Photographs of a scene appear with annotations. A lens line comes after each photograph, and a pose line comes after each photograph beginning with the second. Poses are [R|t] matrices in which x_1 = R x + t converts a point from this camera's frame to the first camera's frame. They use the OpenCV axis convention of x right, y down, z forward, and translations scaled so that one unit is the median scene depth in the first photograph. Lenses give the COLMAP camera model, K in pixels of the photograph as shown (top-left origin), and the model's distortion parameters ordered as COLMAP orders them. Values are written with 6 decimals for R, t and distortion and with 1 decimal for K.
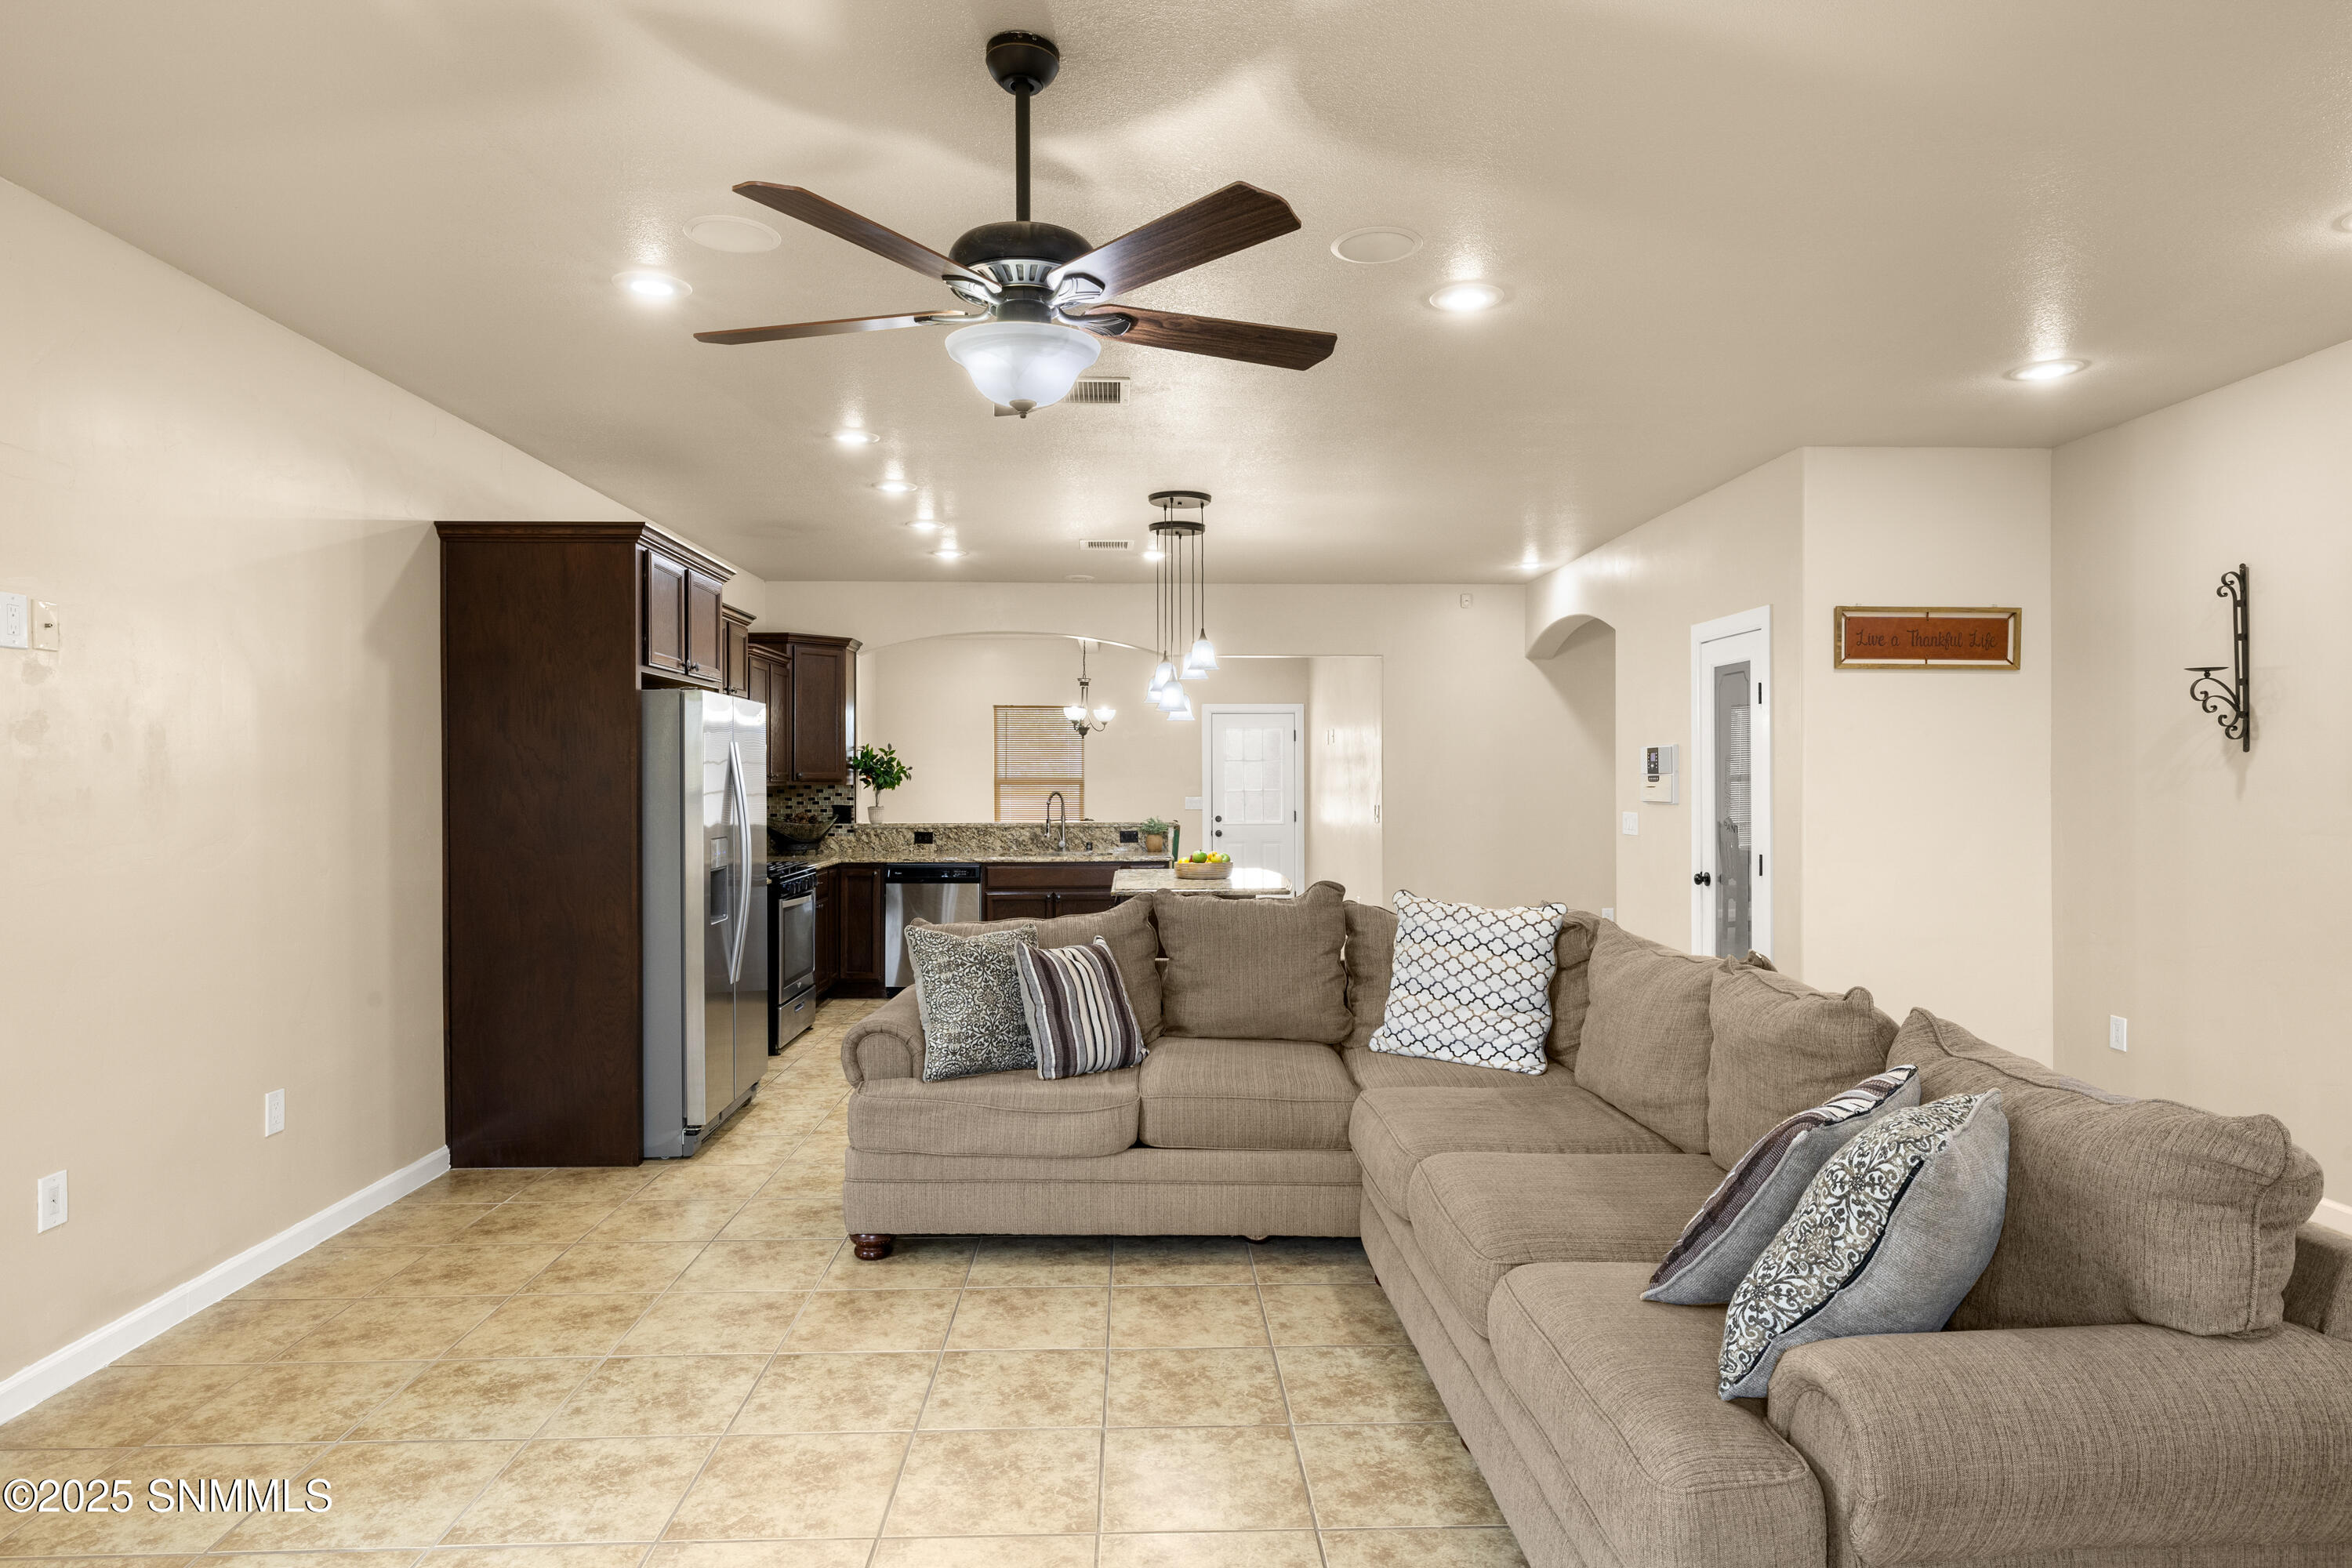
lens RADIAL K [[1330.1, 0, 1176.5], [0, 1330.1, 777.1], [0, 0, 1]] dist [0.009076, -0.008251]
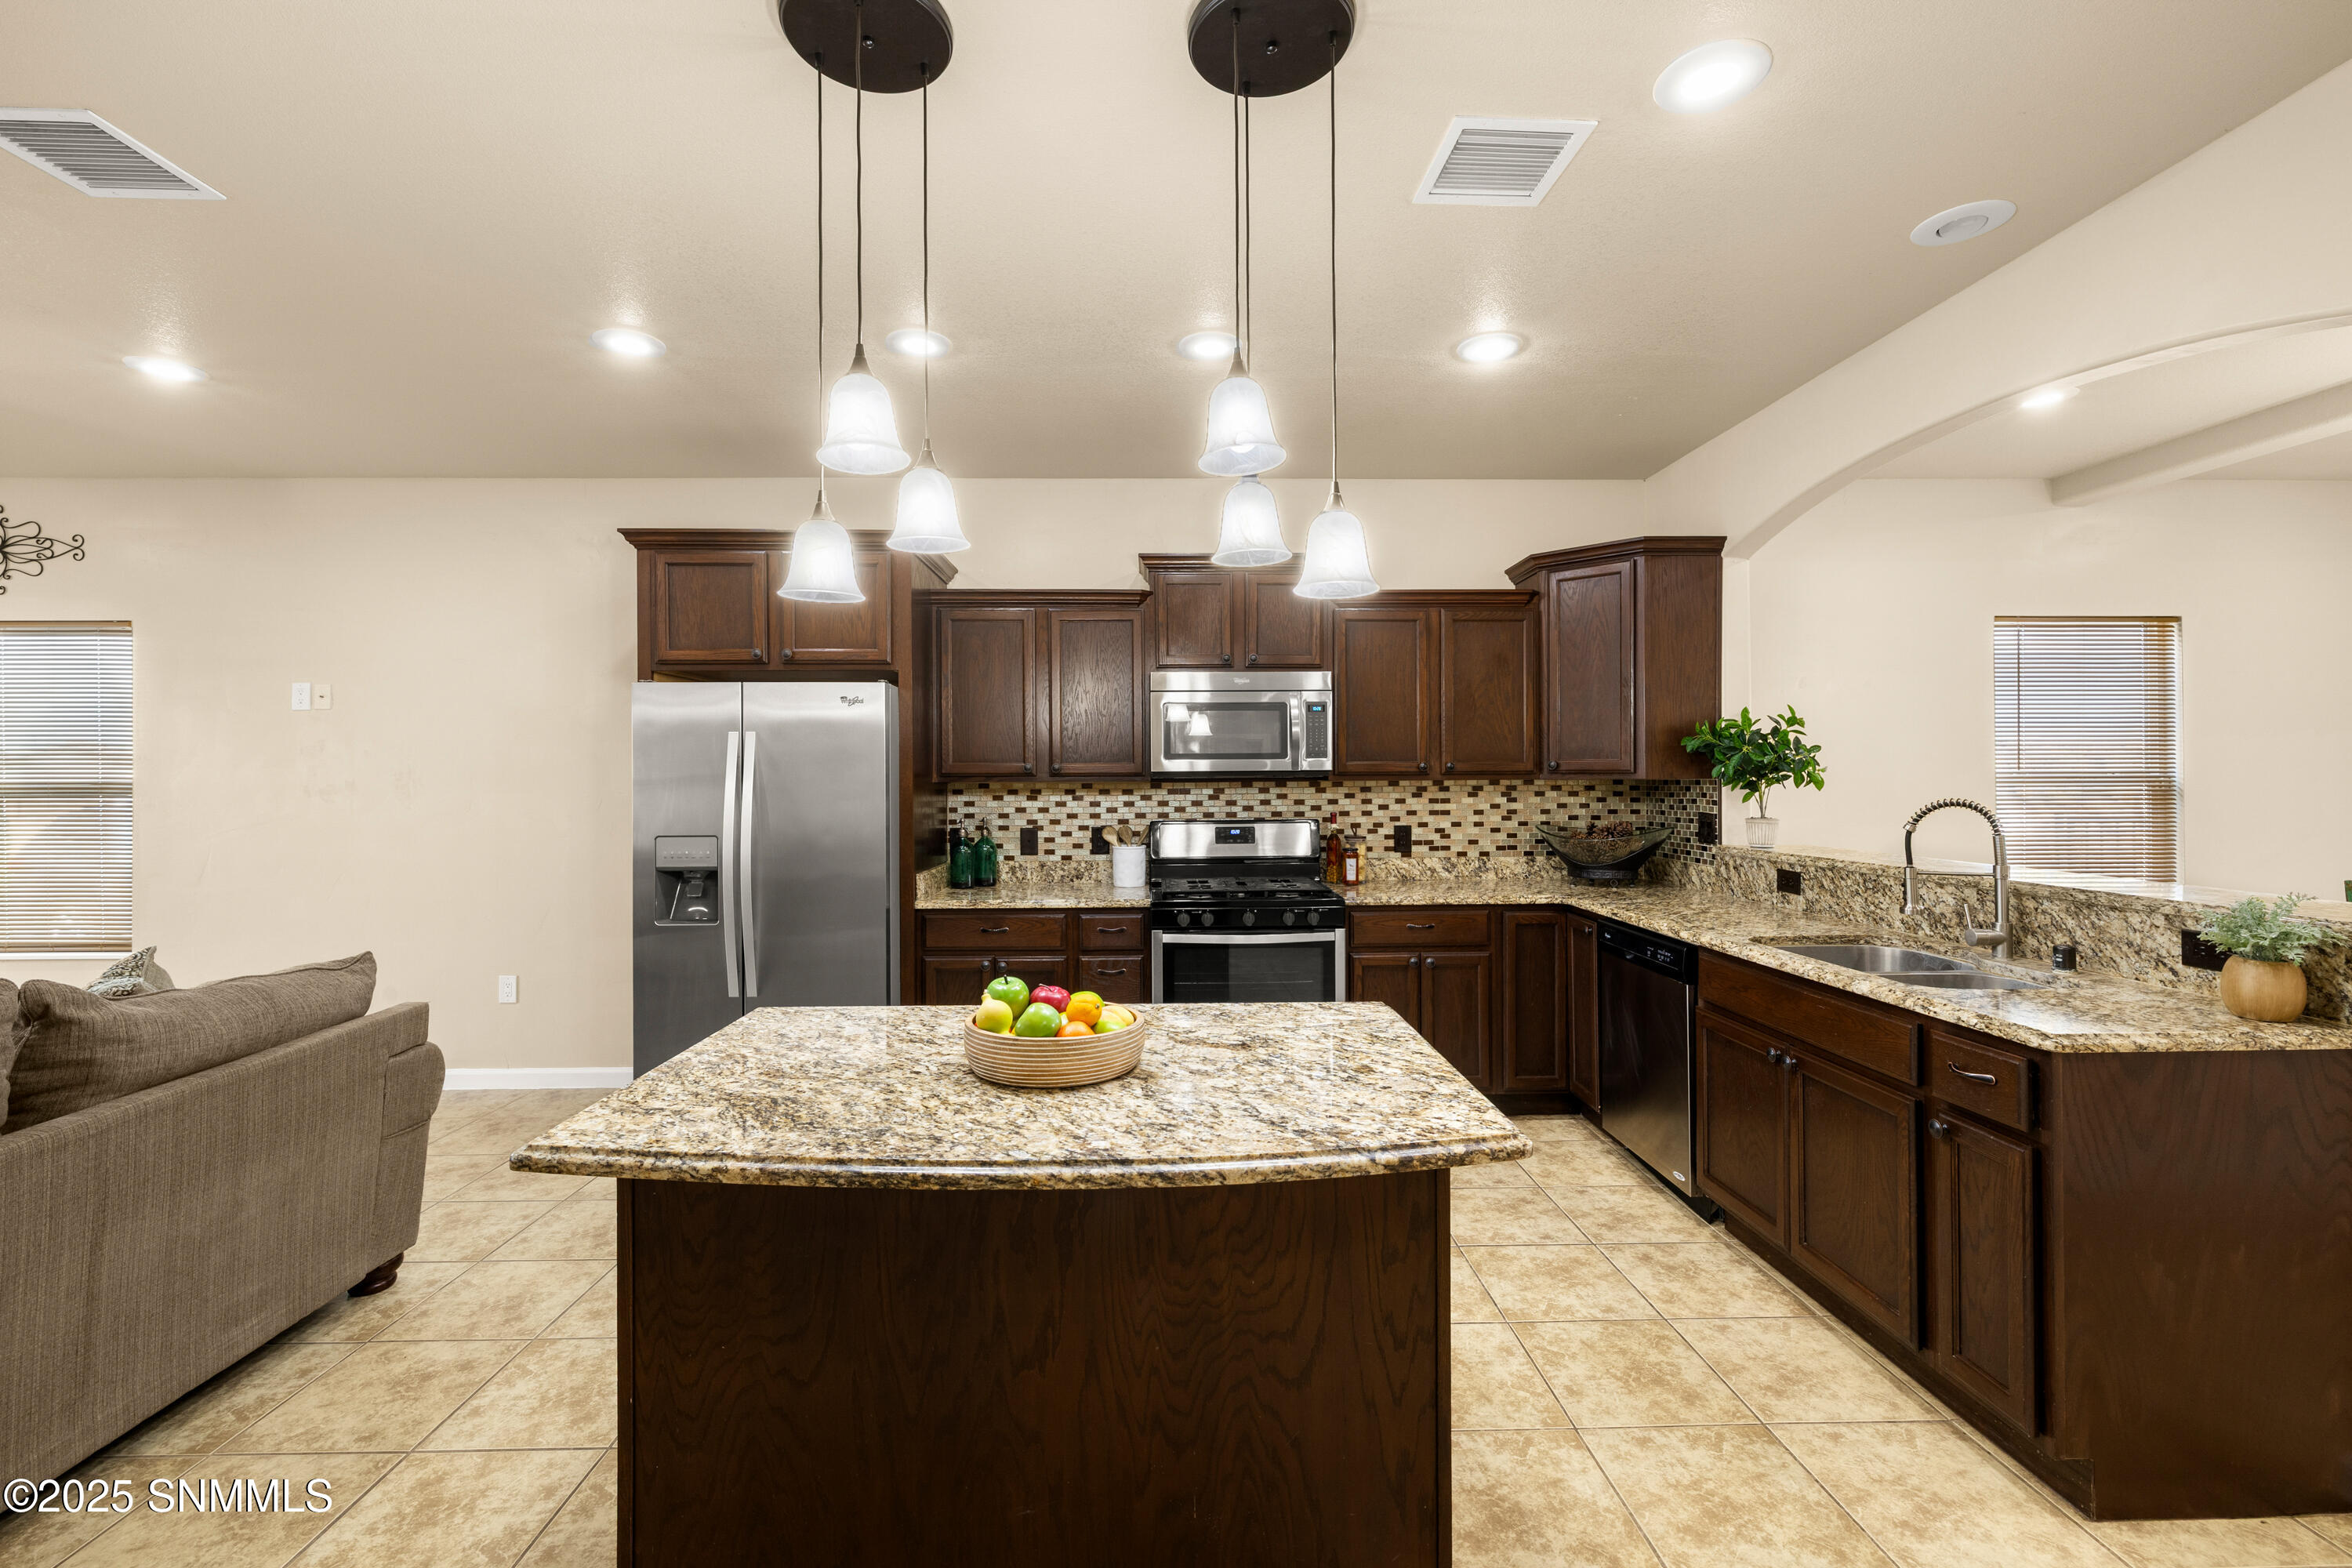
lens RADIAL K [[996.0, 0, 1226.3], [0, 996.0, 779.5], [0, 0, 1]] dist [0.000287, -0.000726]
pose [[-0.006495, 0.007185, -0.999953, 0.333495], [0.004776, 0.999963, 0.007154, 0.002628], [0.999968, -0.004729, -0.006529, 1.285583]]
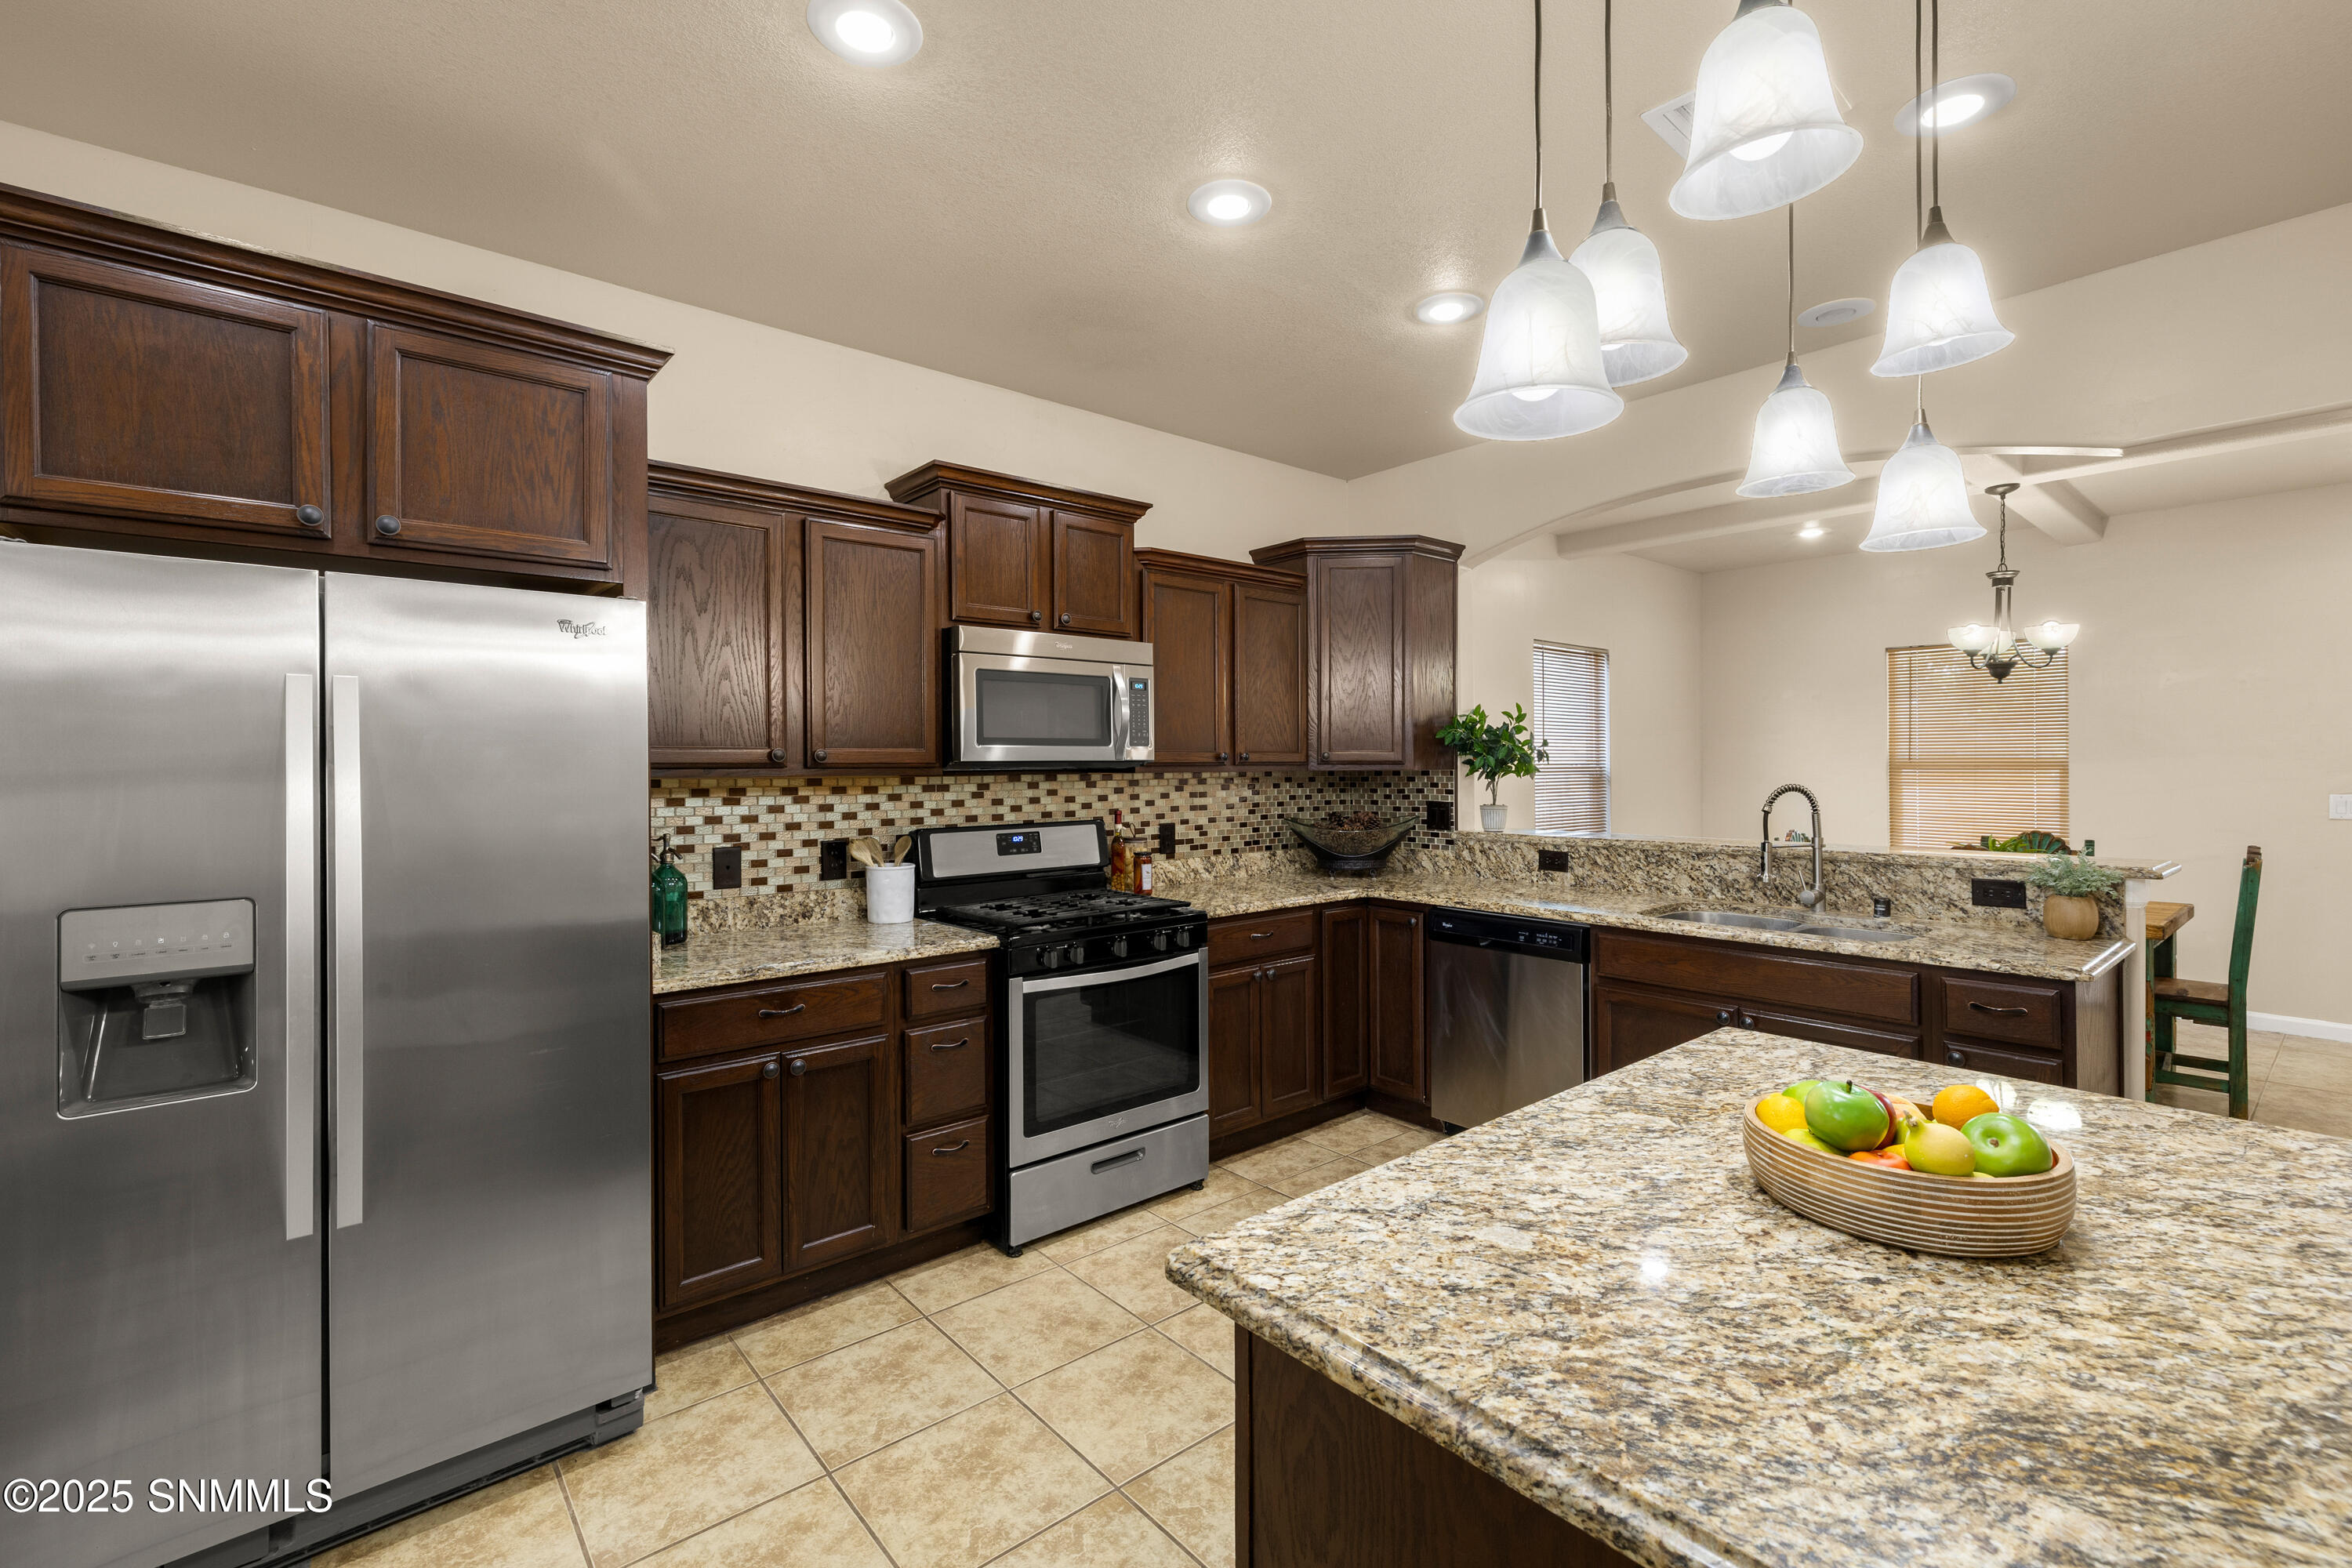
lens RADIAL K [[996.0, 0, 1176.0], [0, 996.0, 774.2], [0, 0, 1]] dist [0.000287, -0.000726]
pose [[0.606759, 0.006824, -0.794857, 0.095303], [0.003650, 0.999929, 0.011371, 0.002848], [0.794878, -0.009801, 0.606691, 0.988643]]
